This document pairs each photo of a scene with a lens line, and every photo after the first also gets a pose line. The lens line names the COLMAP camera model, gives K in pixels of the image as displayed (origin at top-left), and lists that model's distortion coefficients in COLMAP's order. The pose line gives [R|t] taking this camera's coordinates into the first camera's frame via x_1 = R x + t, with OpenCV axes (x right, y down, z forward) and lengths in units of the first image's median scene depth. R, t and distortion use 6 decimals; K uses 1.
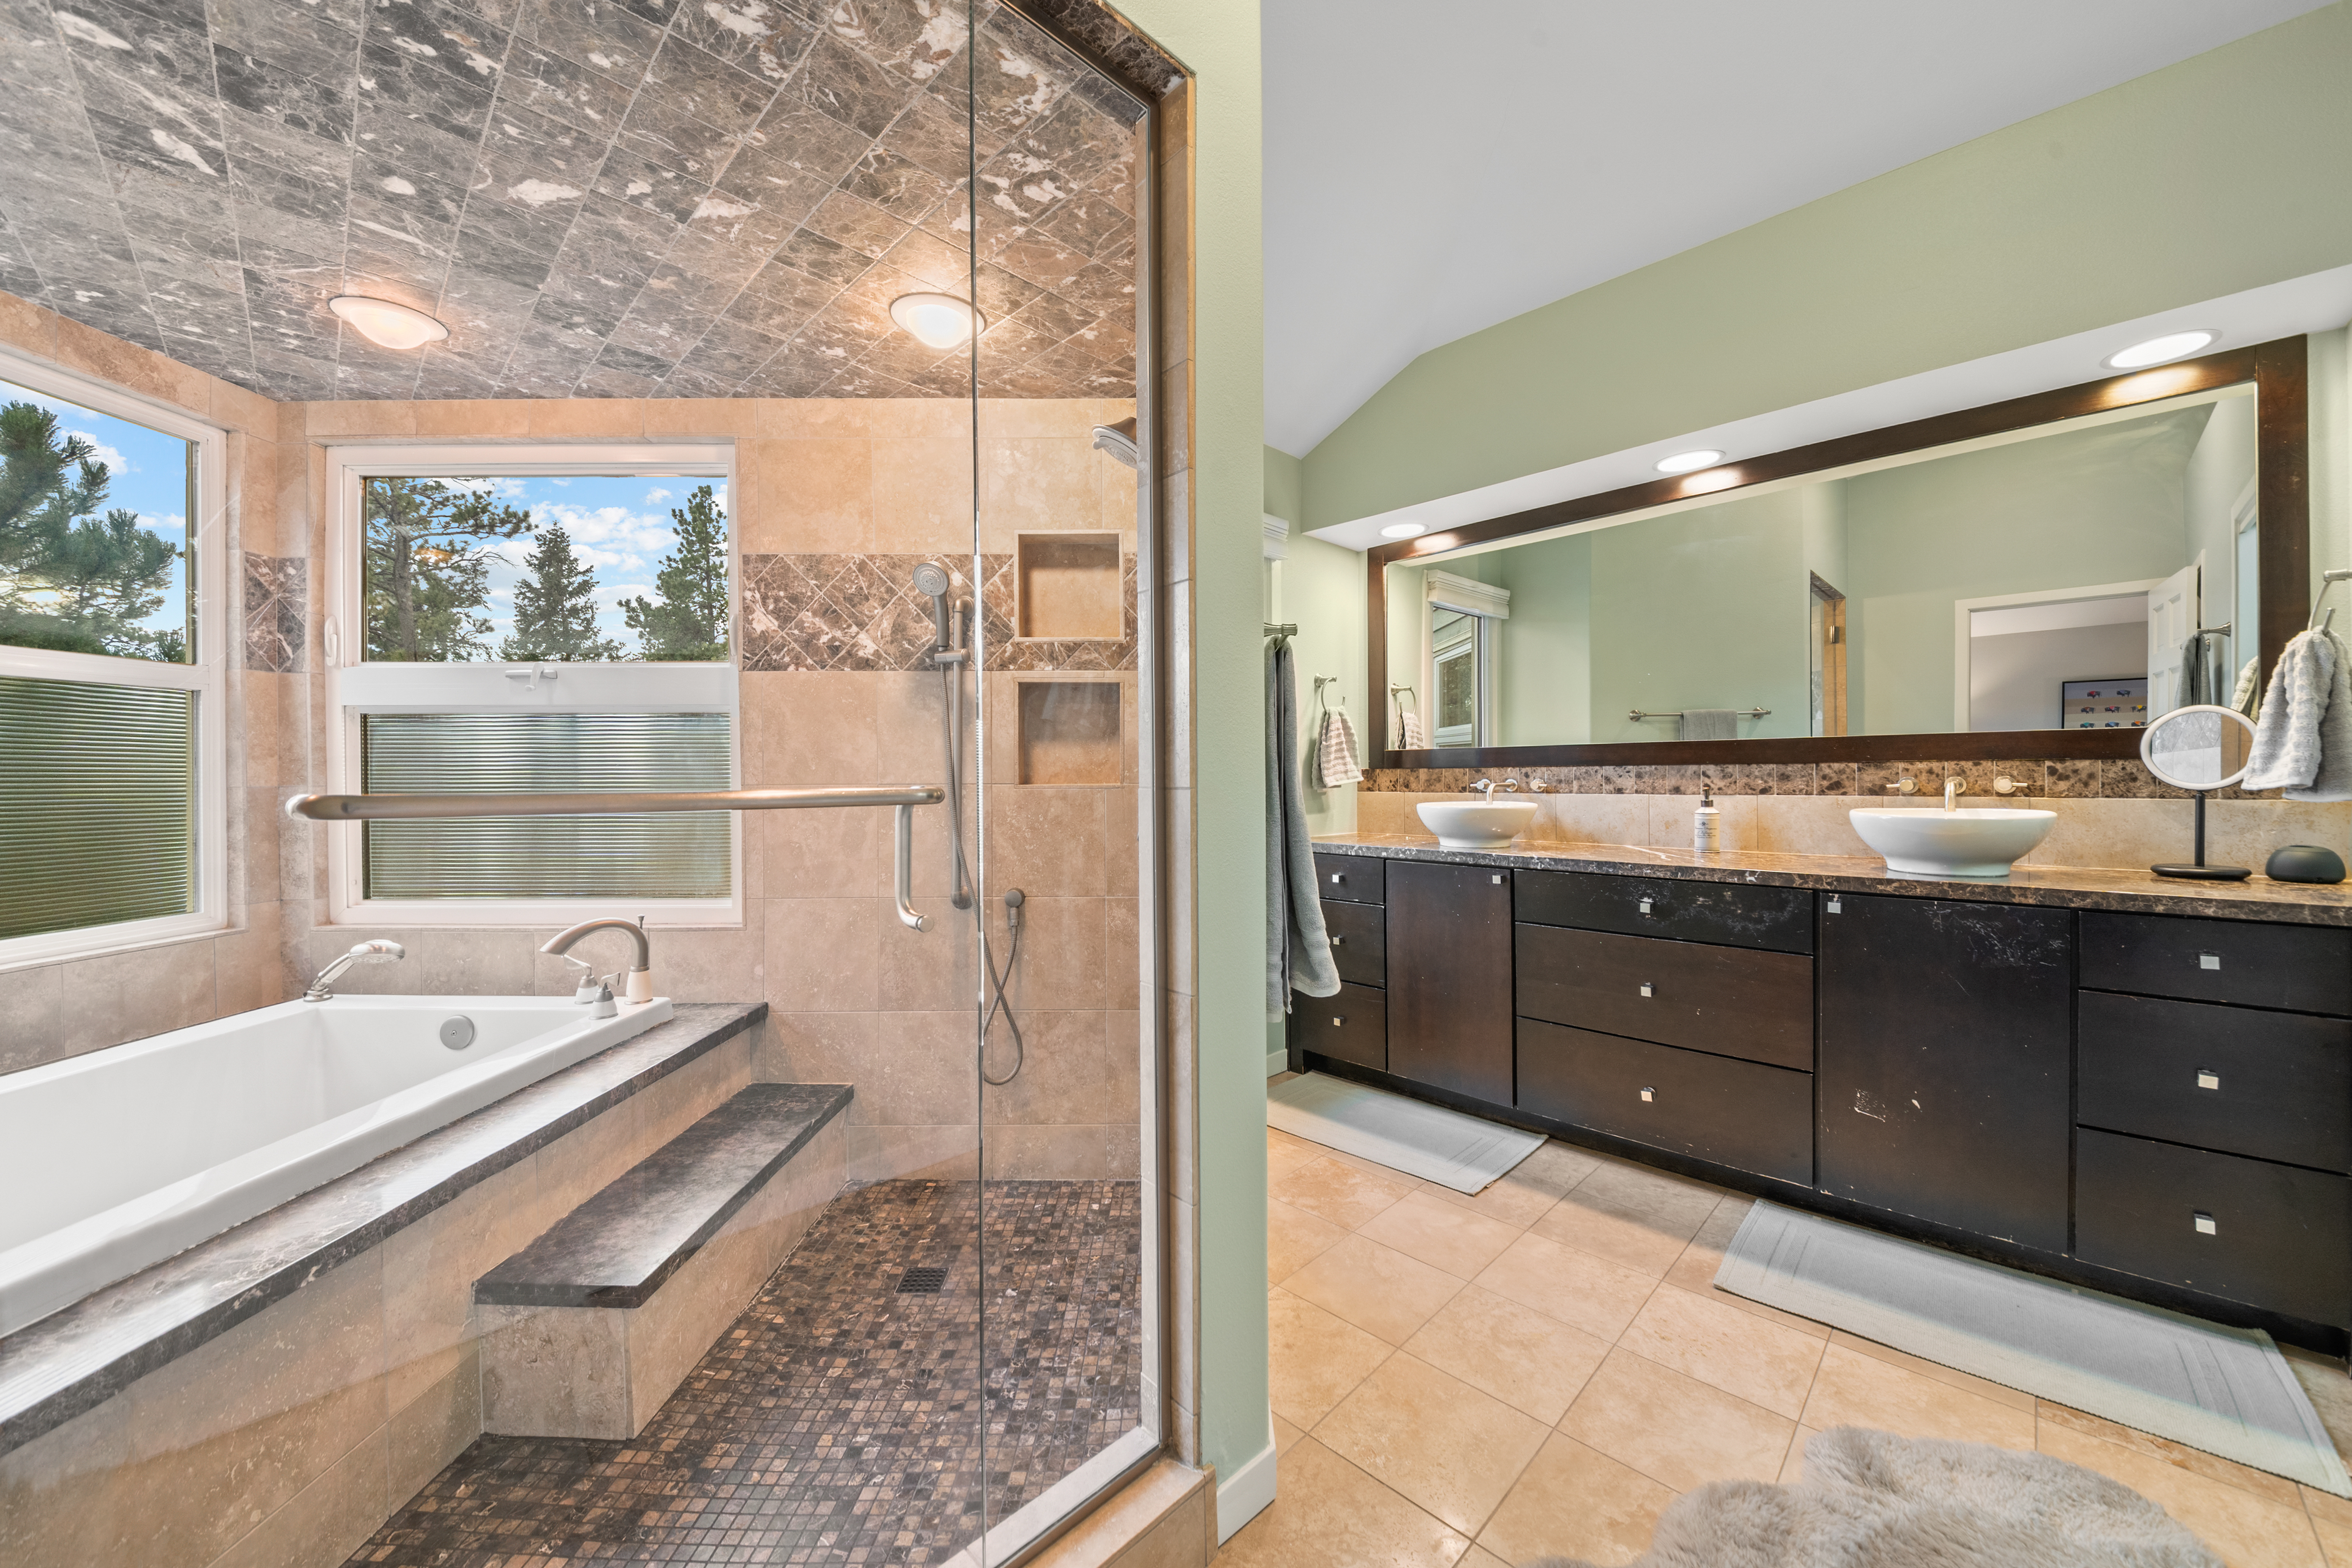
lens RADIAL K [[850.9, 0, 1177.8], [0, 850.9, 781.2], [0, 0, 1]] dist [0.042367, -0.029955]
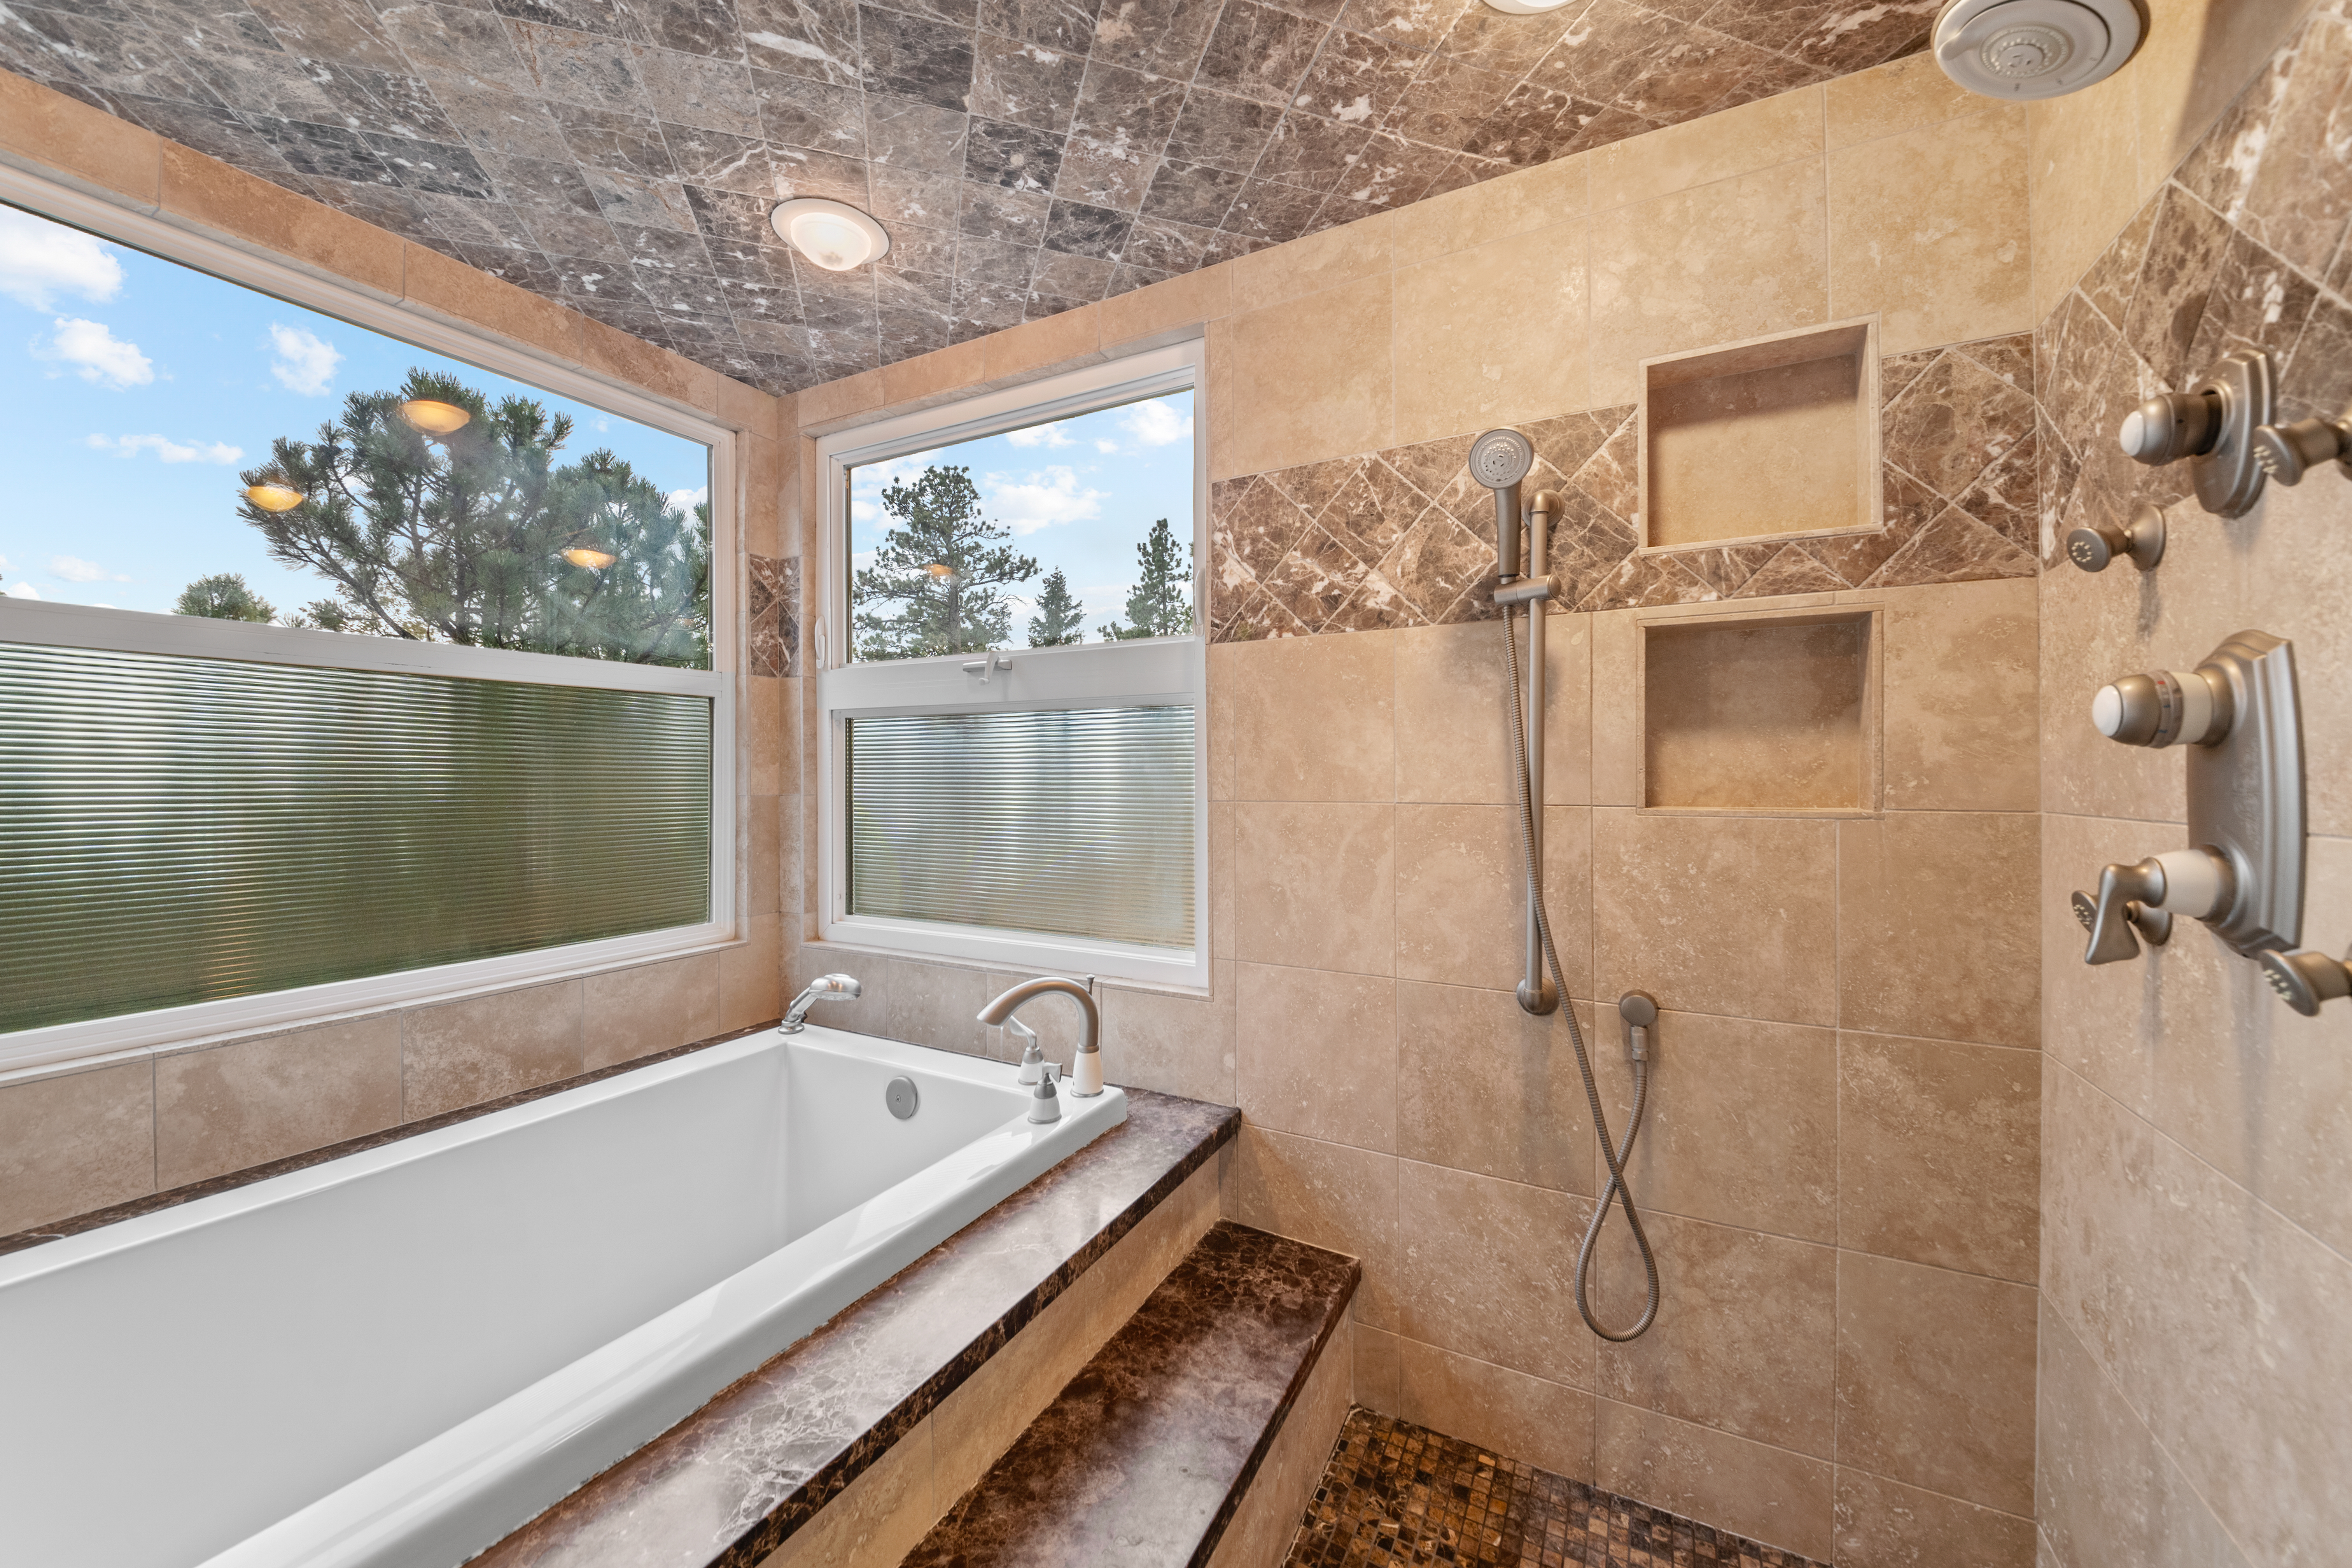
lens RADIAL K [[850.9, 0, 1177.8], [0, 850.9, 781.2], [0, 0, 1]] dist [0.042367, -0.029955]
pose [[0.885919, 0.005163, -0.463811, -0.196878], [-0.005245, 0.999986, 0.001113, -0.012727], [0.463810, 0.001446, 0.885933, 0.350155]]
